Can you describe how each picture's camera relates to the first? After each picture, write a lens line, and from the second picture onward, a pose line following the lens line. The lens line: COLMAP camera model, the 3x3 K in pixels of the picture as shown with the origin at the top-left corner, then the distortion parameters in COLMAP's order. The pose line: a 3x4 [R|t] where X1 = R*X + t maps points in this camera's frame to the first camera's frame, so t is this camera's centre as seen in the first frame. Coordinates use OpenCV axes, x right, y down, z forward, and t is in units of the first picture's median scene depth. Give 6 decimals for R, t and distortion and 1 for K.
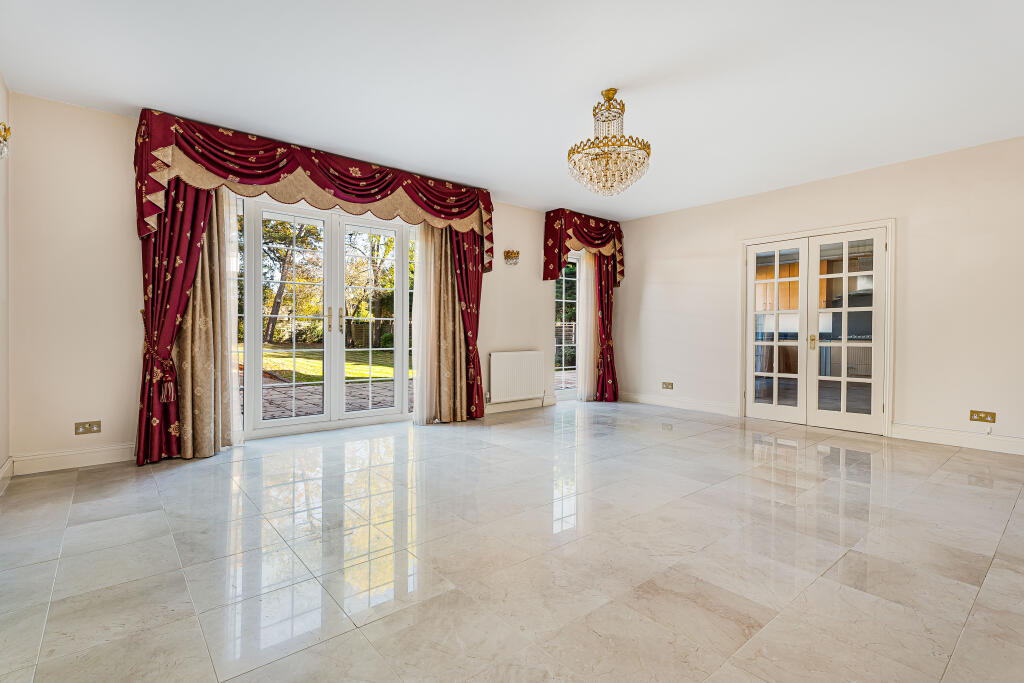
lens RADIAL K [[471.0, 0, 512.0], [0, 471.0, 341.5], [0, 0, 1]] dist [0.000856, 0.000333]
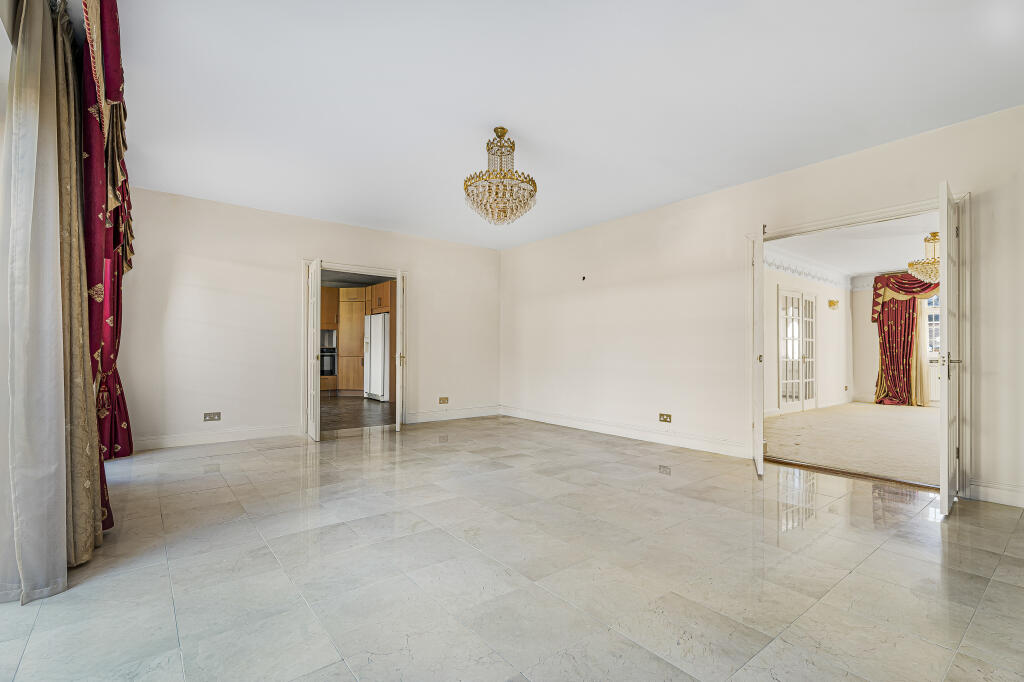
lens RADIAL K [[471.0, 0, 512.0], [0, 471.0, 341.0], [0, 0, 1]] dist [0.000856, 0.000333]
pose [[0.040529, 0.005490, 0.999163, -0.872132], [0.026688, 0.999622, -0.006575, -0.023944], [-0.998822, 0.026932, 0.040367, 0.985961]]
